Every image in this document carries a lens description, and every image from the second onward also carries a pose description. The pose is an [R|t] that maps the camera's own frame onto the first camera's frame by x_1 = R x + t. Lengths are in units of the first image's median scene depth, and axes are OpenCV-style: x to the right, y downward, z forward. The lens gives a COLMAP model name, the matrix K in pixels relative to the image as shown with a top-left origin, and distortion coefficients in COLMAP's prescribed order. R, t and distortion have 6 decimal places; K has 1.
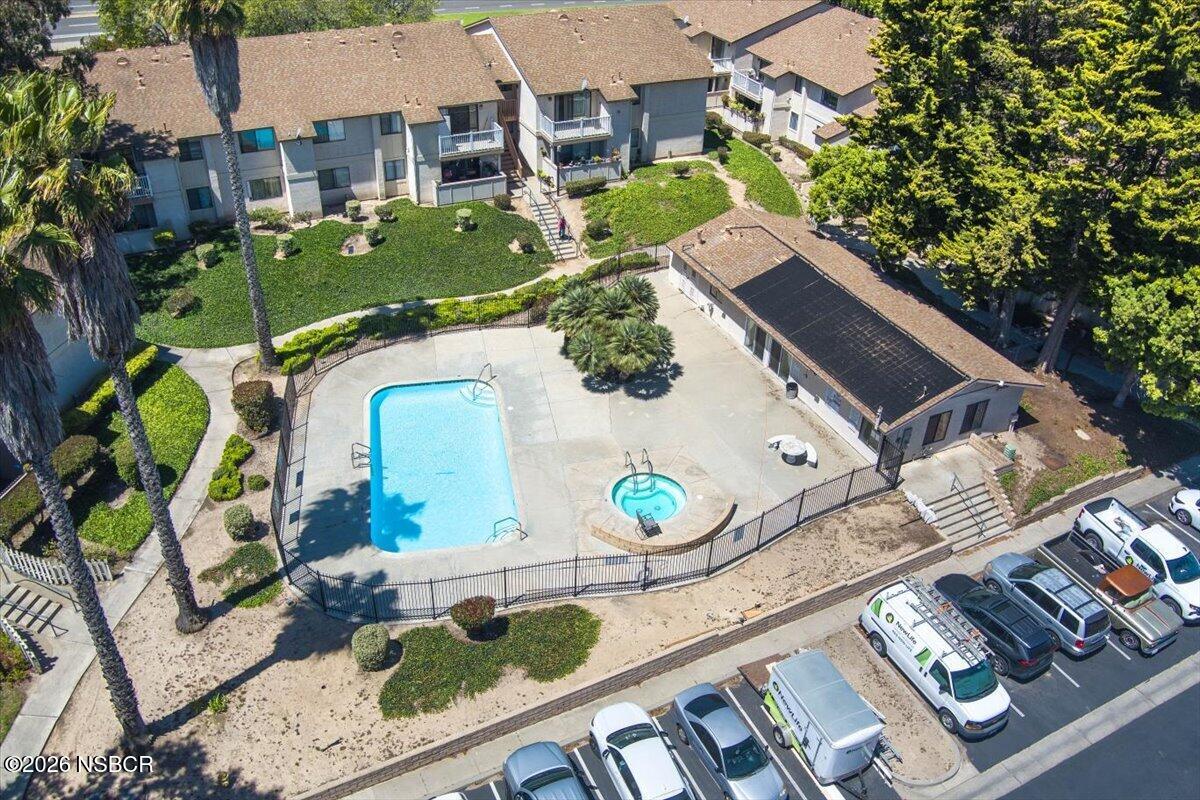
lens RADIAL K [[961.3, 0, 603.1], [0, 961.3, 424.3], [0, 0, 1]] dist [-0.065480, 0.004869]
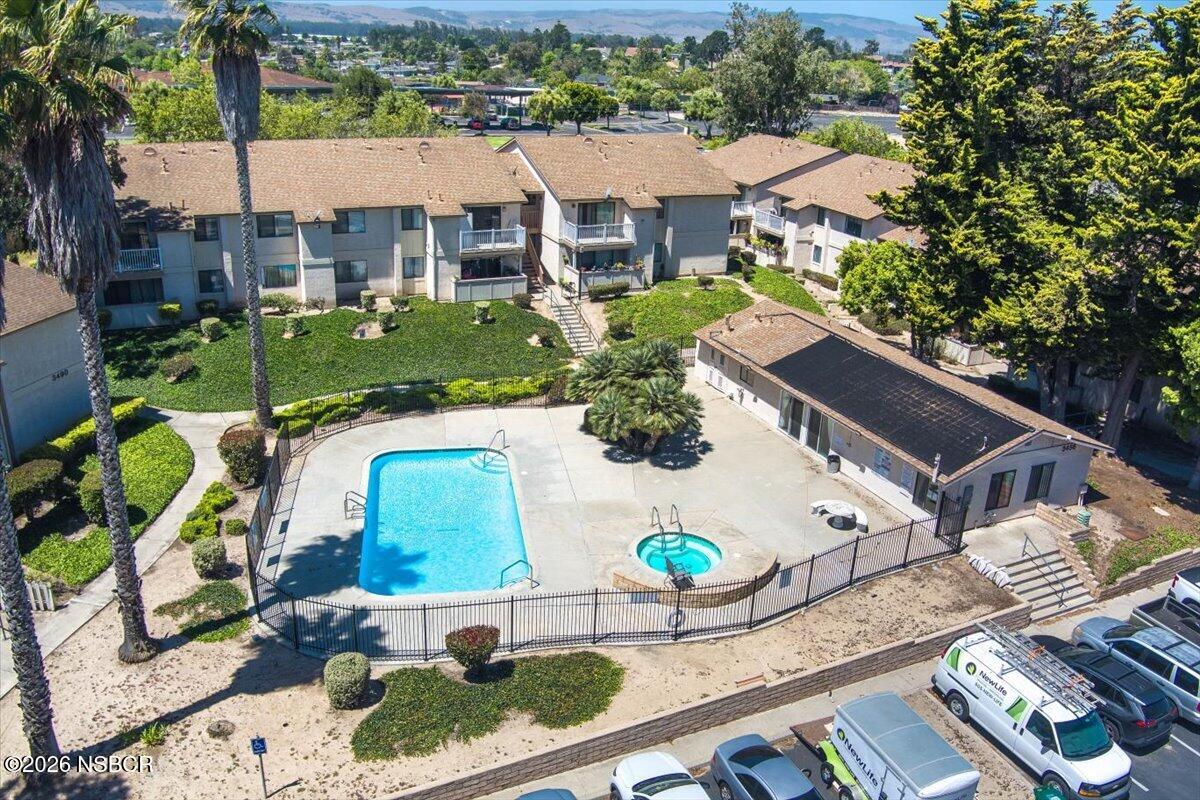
lens RADIAL K [[968.0, 0, 602.1], [0, 968.0, 420.2], [0, 0, 1]] dist [-0.076823, 0.036125]
pose [[0.999769, 0.014302, -0.016034, -0.009467], [-0.017660, 0.972040, -0.234149, 0.156523], [0.012237, 0.234378, 0.972068, 0.108906]]
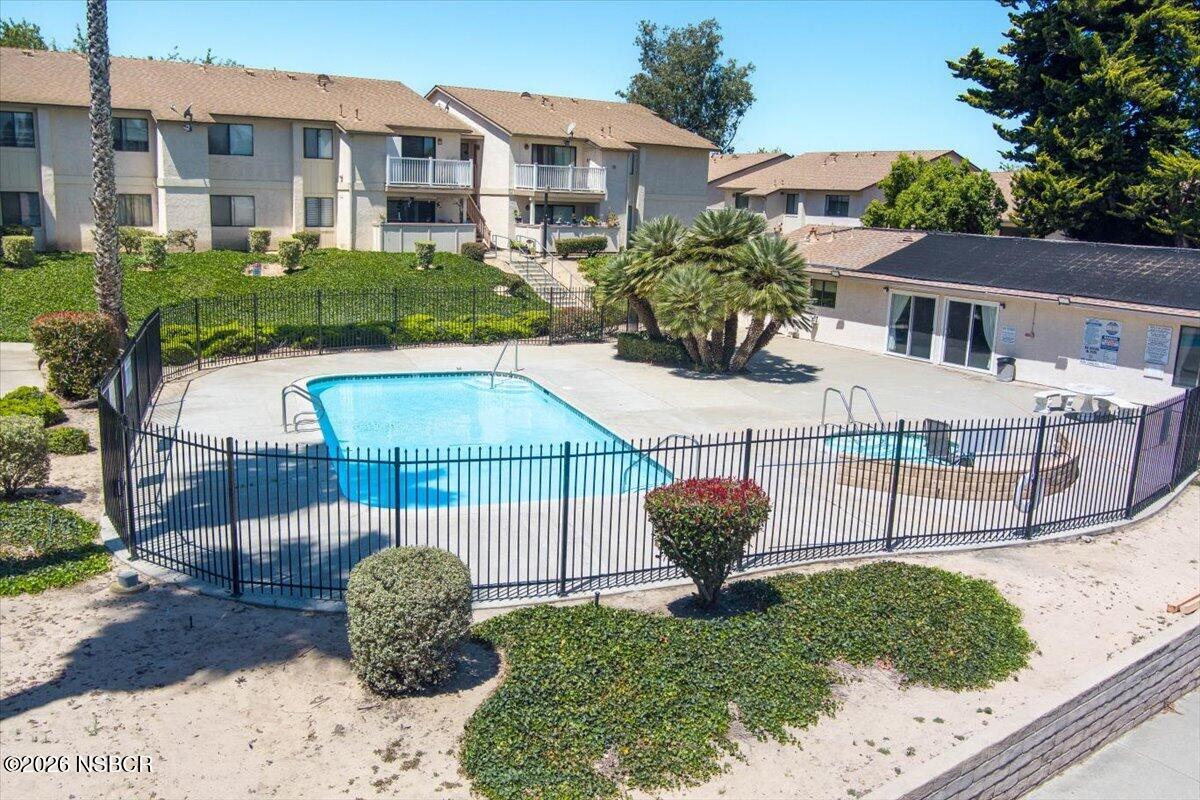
lens RADIAL K [[976.5, 0, 600.0], [0, 976.5, 400.0], [0, 0, 1]] dist [-0.068079, 0.010222]
pose [[0.987895, -0.030100, 0.152179, -0.173793], [0.088968, 0.913557, -0.396860, 0.227078], [-0.127079, 0.405595, 0.905176, 0.523338]]
